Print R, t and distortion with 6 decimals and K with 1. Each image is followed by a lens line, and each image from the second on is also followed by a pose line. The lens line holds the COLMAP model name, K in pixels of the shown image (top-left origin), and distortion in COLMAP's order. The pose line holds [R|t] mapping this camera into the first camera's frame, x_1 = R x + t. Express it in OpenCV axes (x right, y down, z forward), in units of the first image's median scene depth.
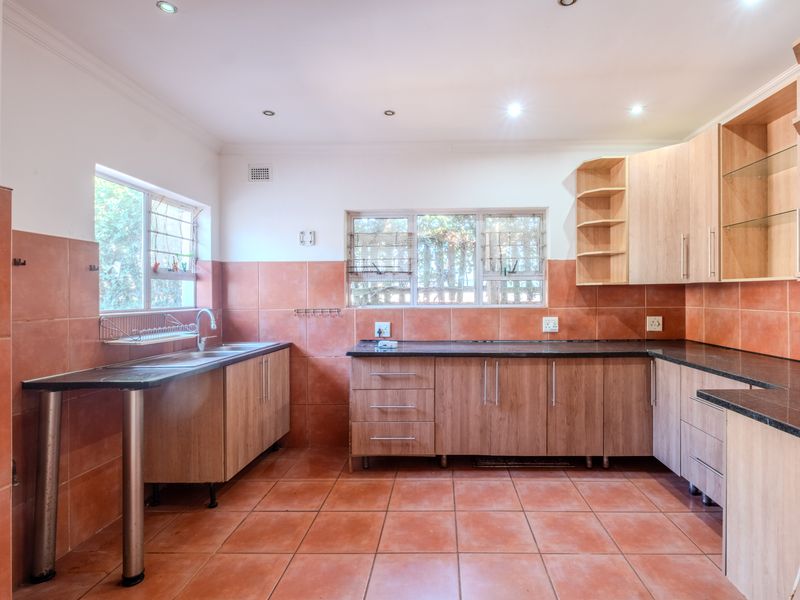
lens RADIAL K [[430.7, 0, 400.0], [0, 430.7, 300.0], [0, 0, 1]] dist [-0.001154, -0.001640]
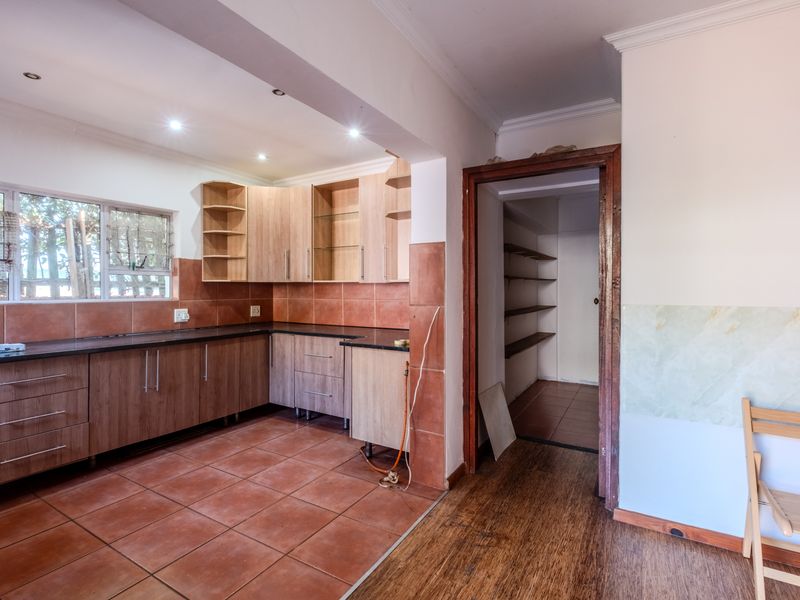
lens RADIAL K [[403.7, 0, 400.0], [0, 403.7, 300.0], [0, 0, 1]] dist [0.000330, 0.000070]
pose [[0.498549, -0.016217, 0.866710, -0.345326], [0.004545, 0.999860, 0.016094, 0.002207], [-0.866849, -0.004084, 0.498553, -0.040093]]
